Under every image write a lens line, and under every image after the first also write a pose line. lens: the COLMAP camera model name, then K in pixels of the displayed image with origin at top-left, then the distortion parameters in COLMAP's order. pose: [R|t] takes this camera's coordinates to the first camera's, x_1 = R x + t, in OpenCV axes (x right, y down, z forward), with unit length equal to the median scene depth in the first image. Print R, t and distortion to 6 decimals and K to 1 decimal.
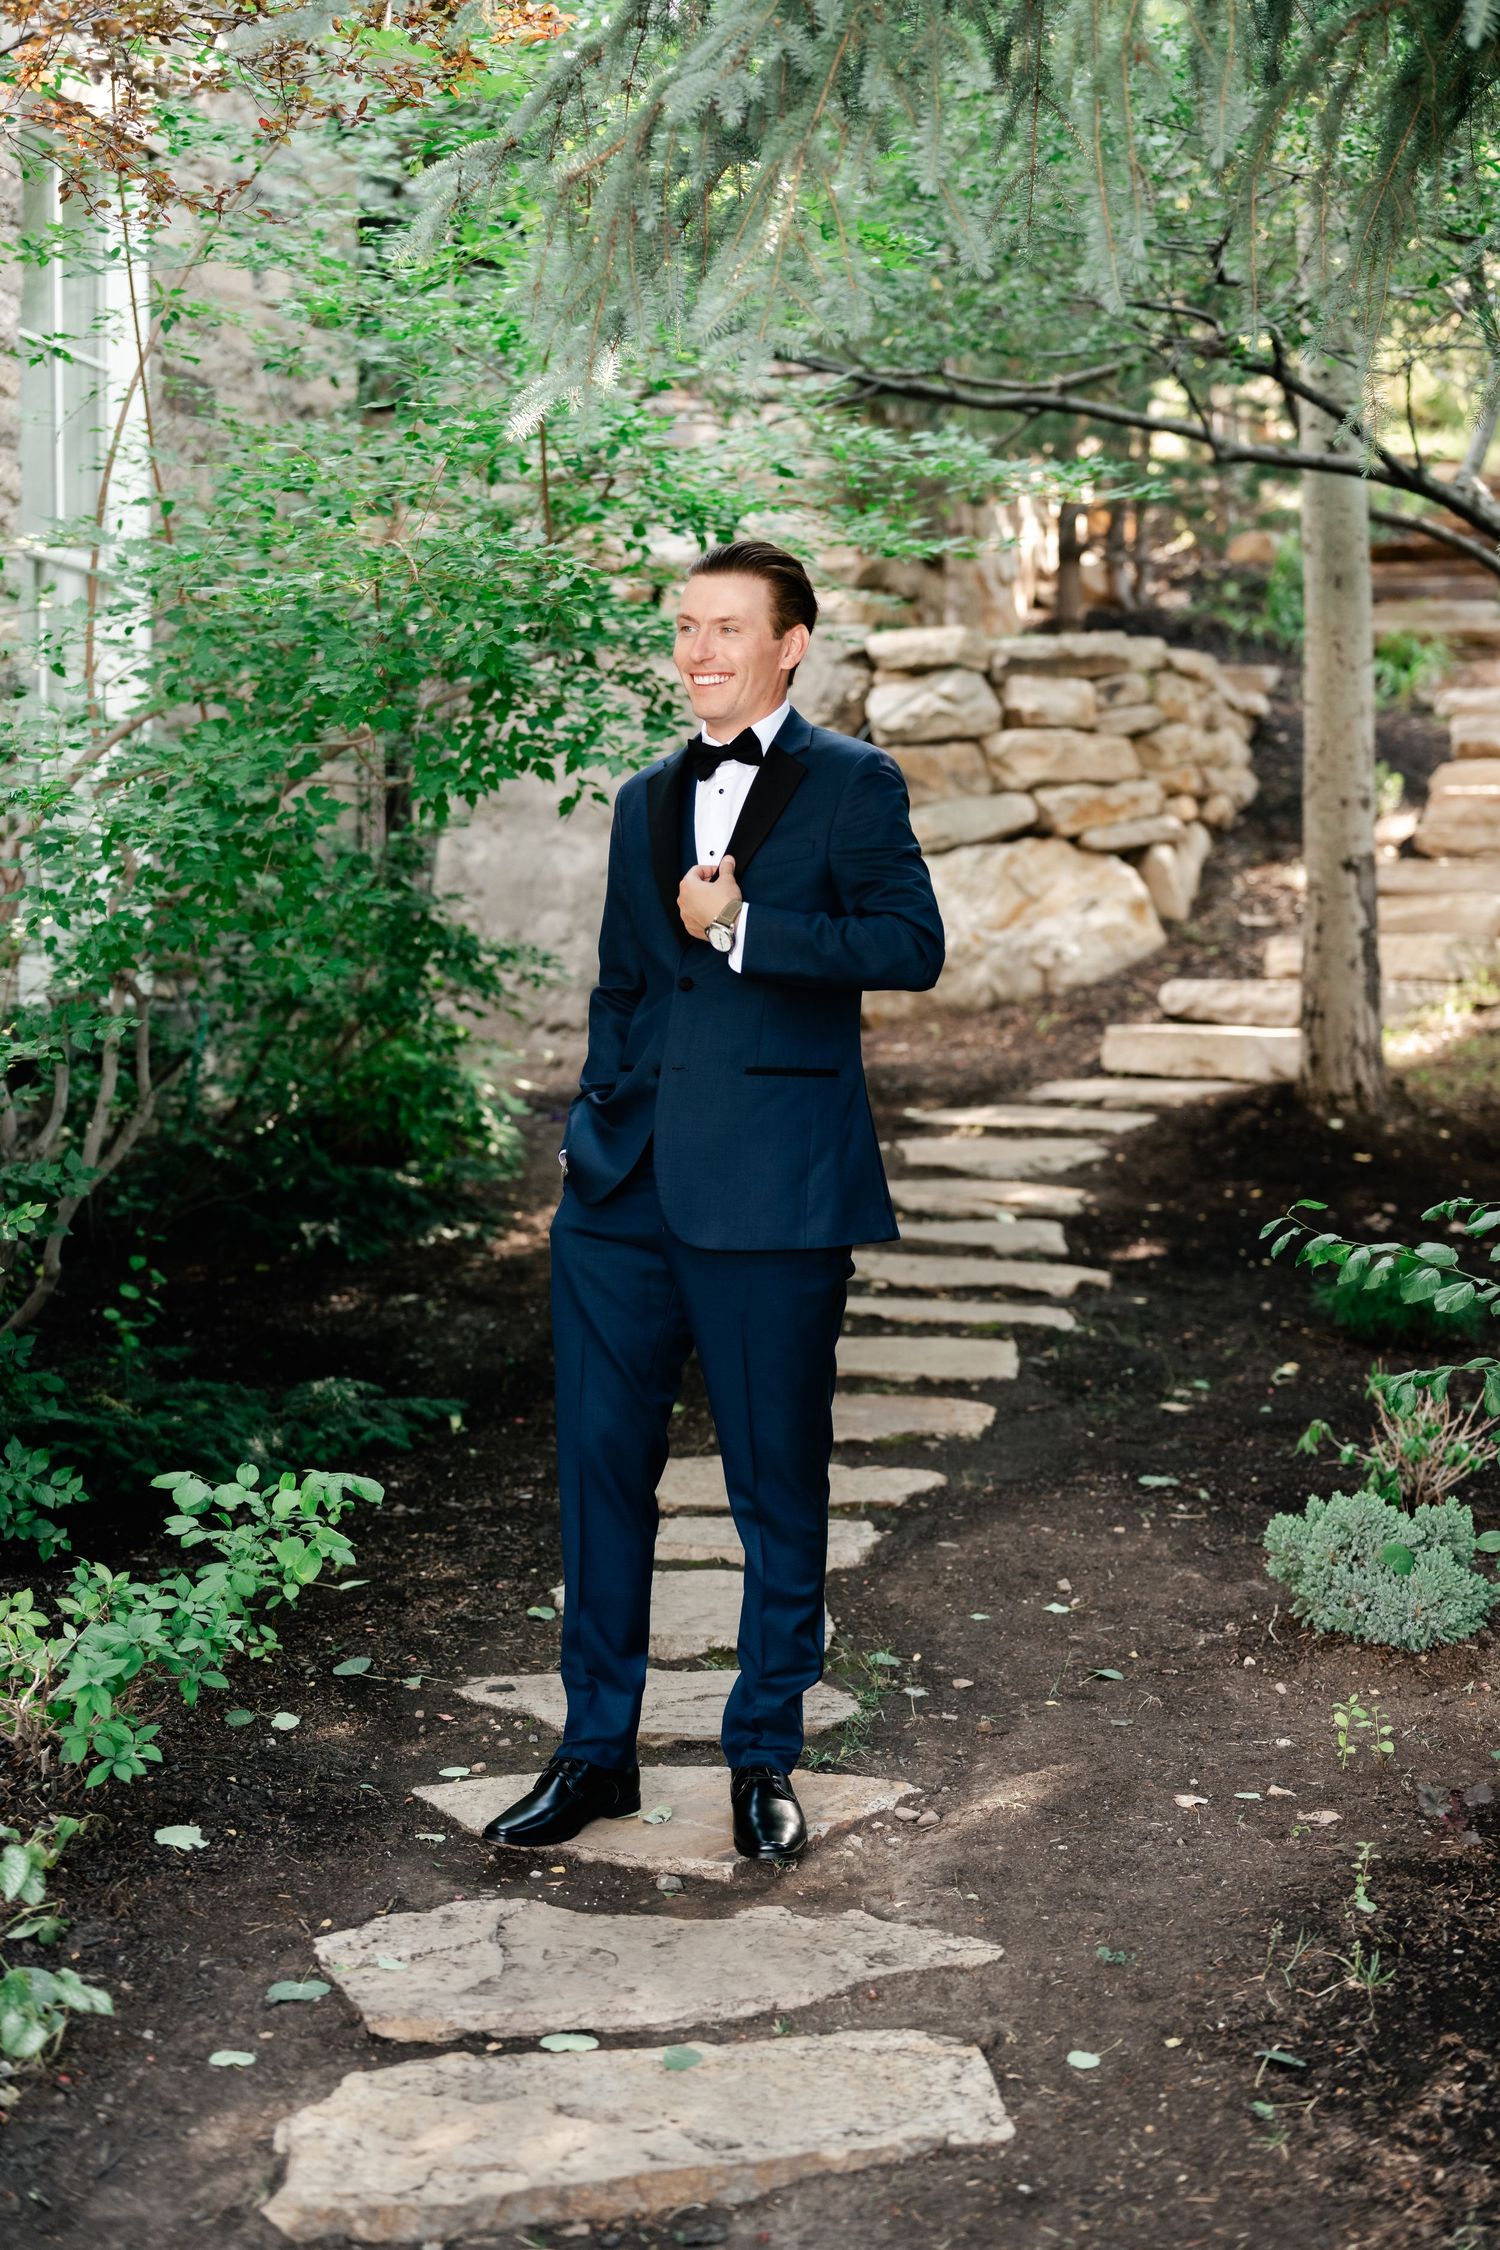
lens RADIAL K [[3253.5, 0, 750.0], [0, 3253.5, 1125.0], [0, 0, 1]] dist [-0.001427, 0.013279]
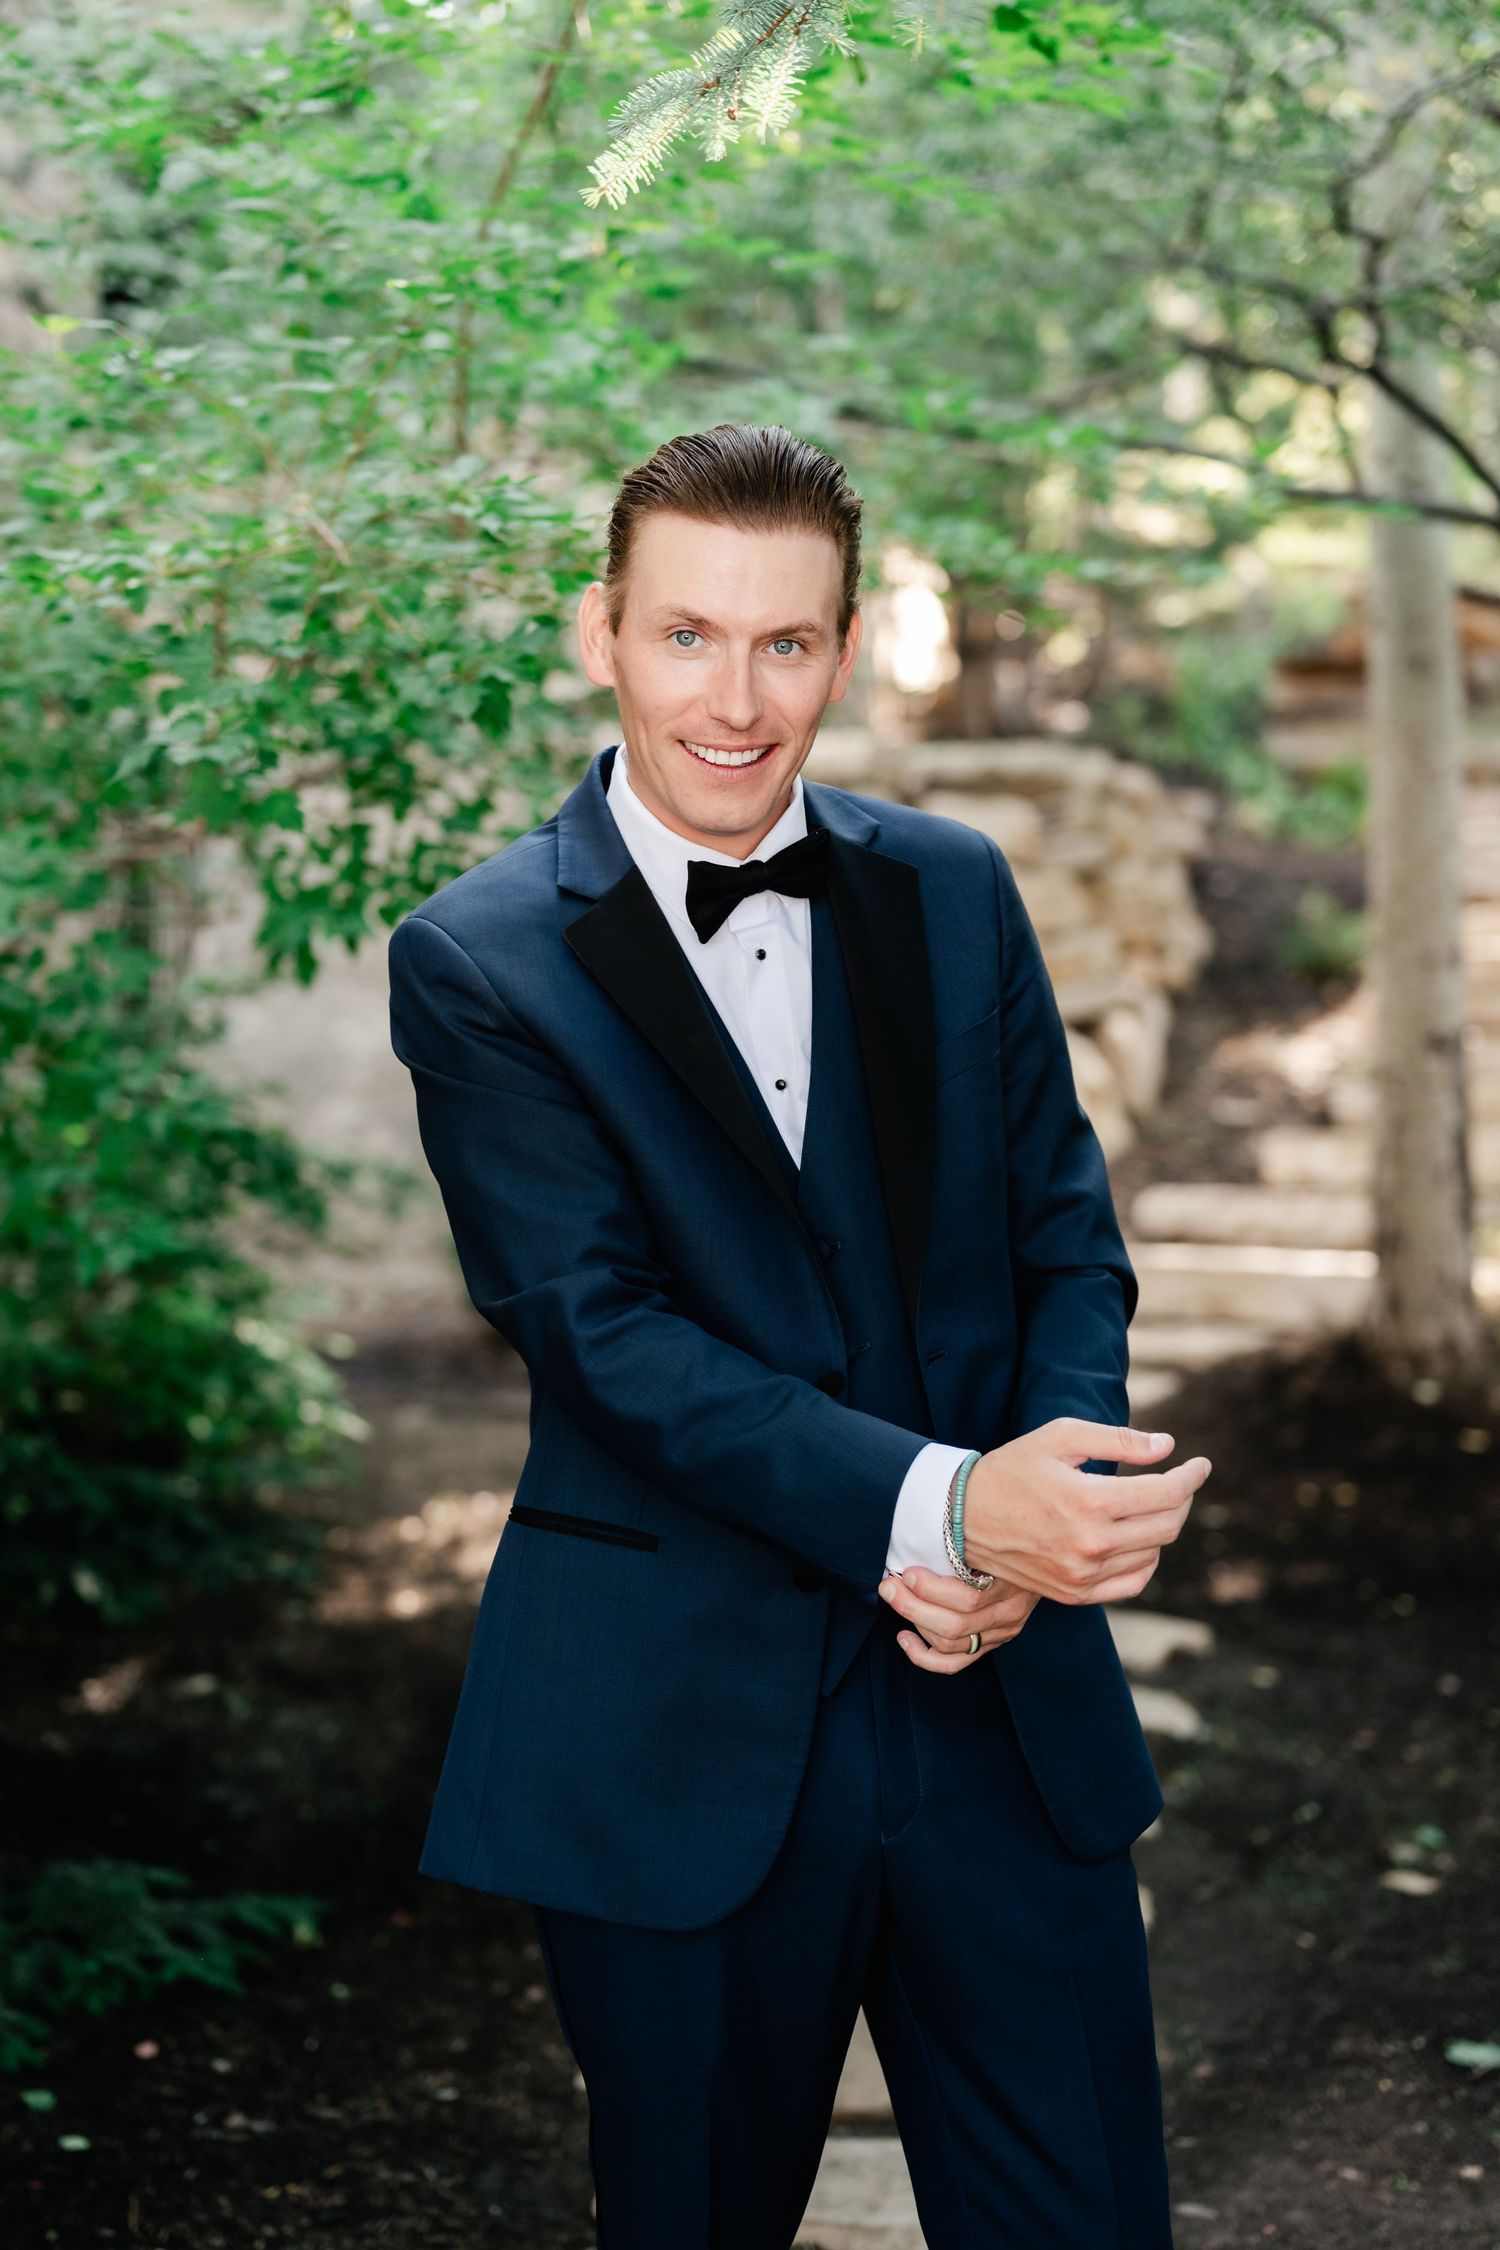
lens RADIAL K [[3253.5, 0, 750.0], [0, 3253.5, 1125.0], [0, 0, 1]] dist [-0.001427, 0.013279]
pose [[0.994322, 0.006130, 0.106234, -0.054942], [-0.001190, 0.998917, -0.046506, -0.026564], [-0.106404, 0.046115, 0.993253, 0.270845]]
